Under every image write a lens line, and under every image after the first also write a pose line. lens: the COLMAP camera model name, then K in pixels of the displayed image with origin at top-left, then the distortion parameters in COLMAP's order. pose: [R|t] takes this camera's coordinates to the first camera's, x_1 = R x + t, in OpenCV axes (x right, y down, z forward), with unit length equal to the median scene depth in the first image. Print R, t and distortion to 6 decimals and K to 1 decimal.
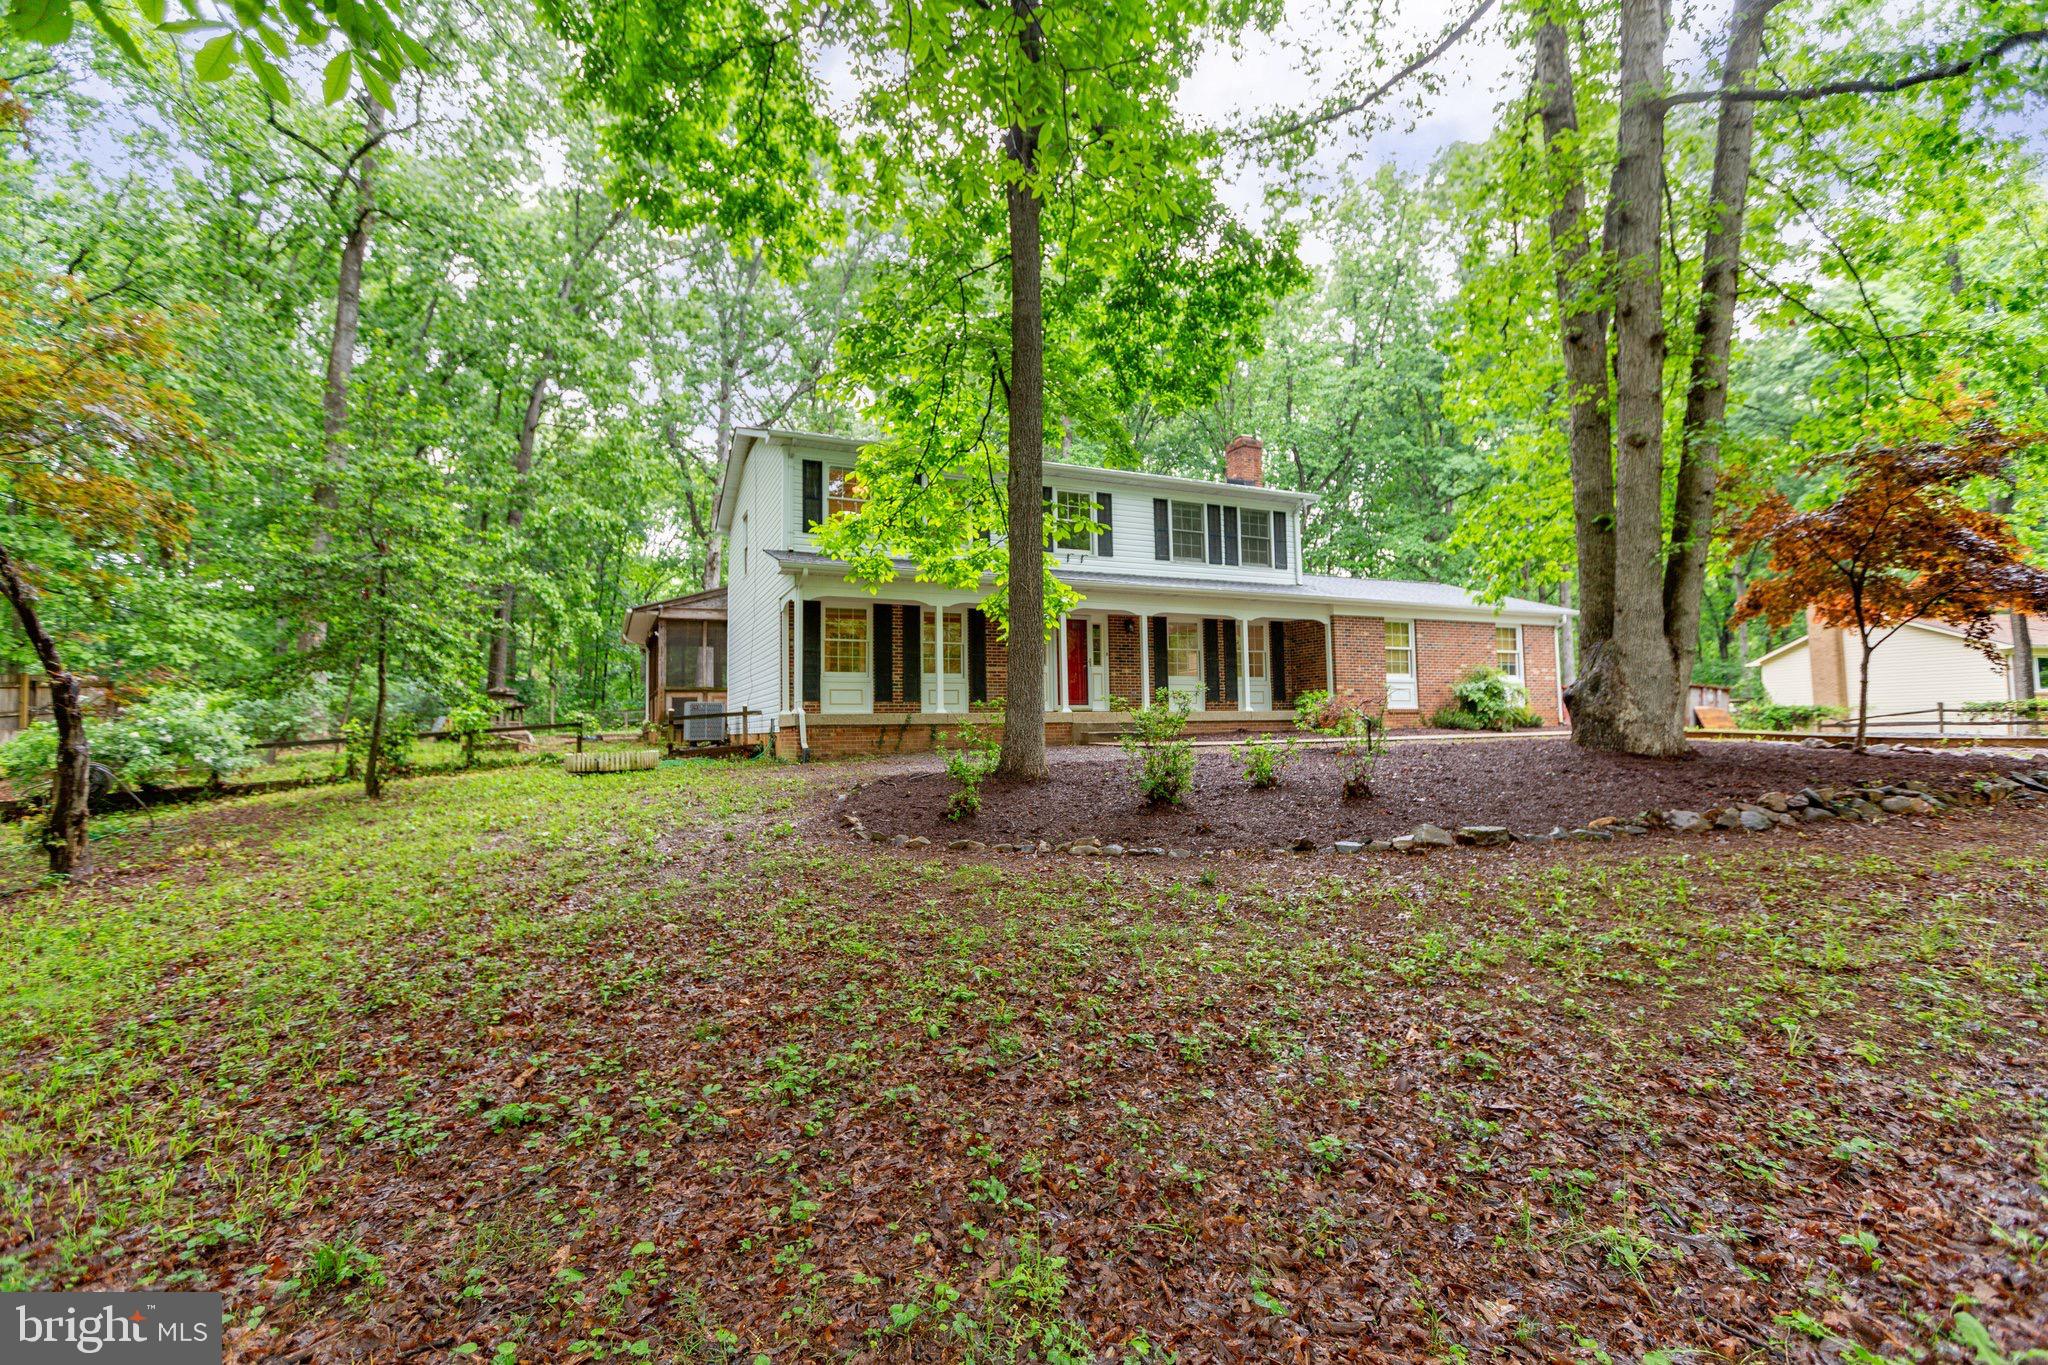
lens RADIAL K [[916.9, 0, 1023.5], [0, 916.9, 663.1], [0, 0, 1]] dist [-0.001095, -0.000202]
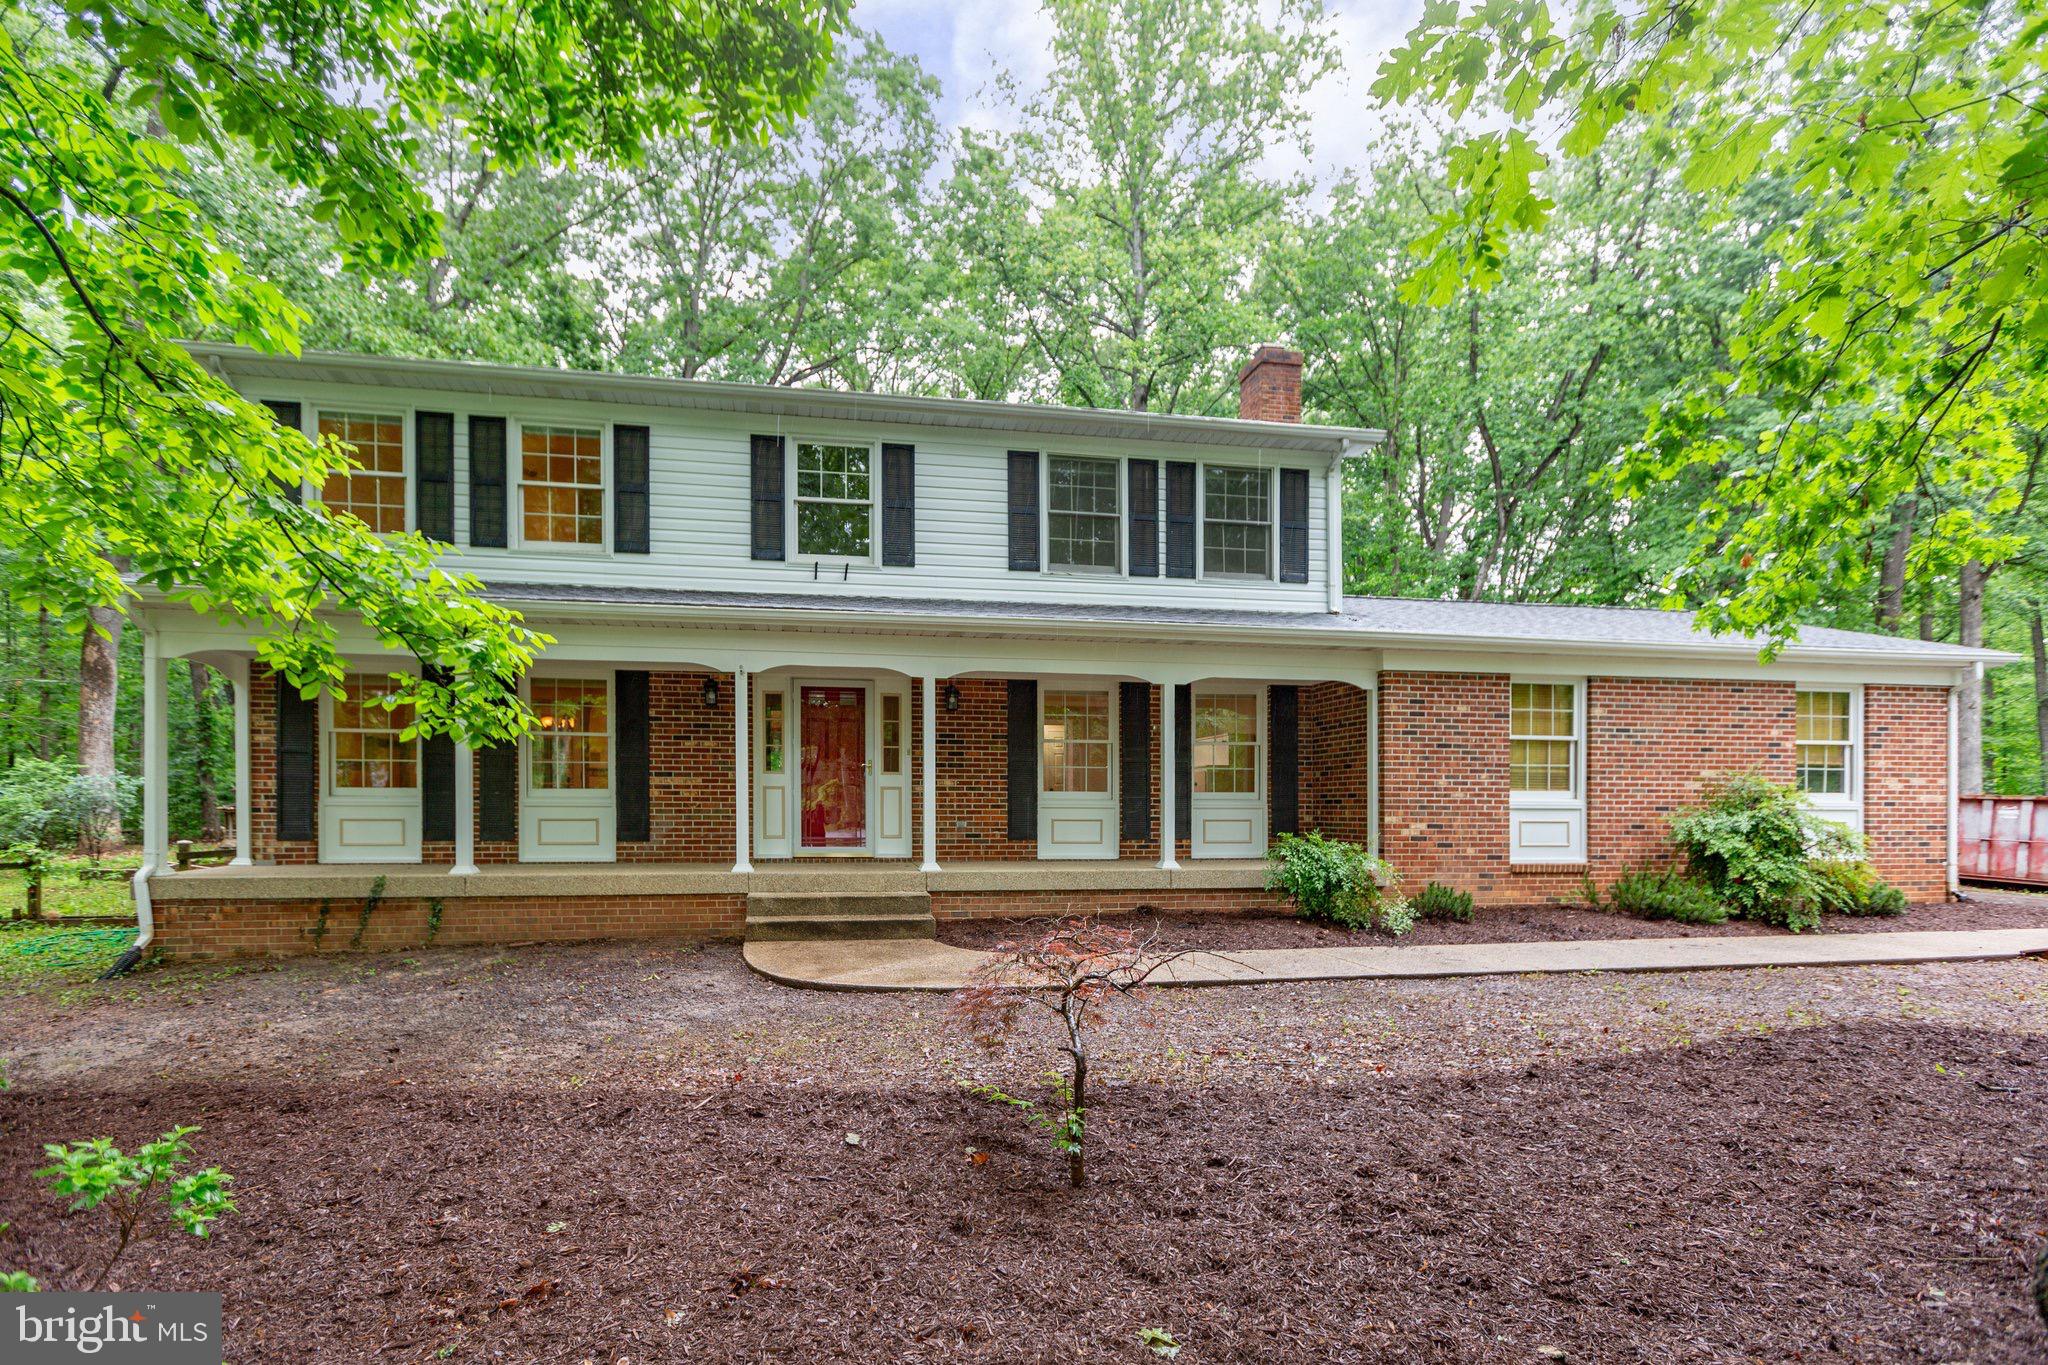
lens RADIAL K [[816.5, 0, 1100.2], [0, 816.5, 791.8], [0, 0, 1]] dist [-0.011039, -0.000069]
pose [[0.961204, 0.014876, -0.275436, 0.313659], [0.001940, 0.998155, 0.060680, -0.014788], [0.275831, -0.058860, 0.959402, 0.546132]]
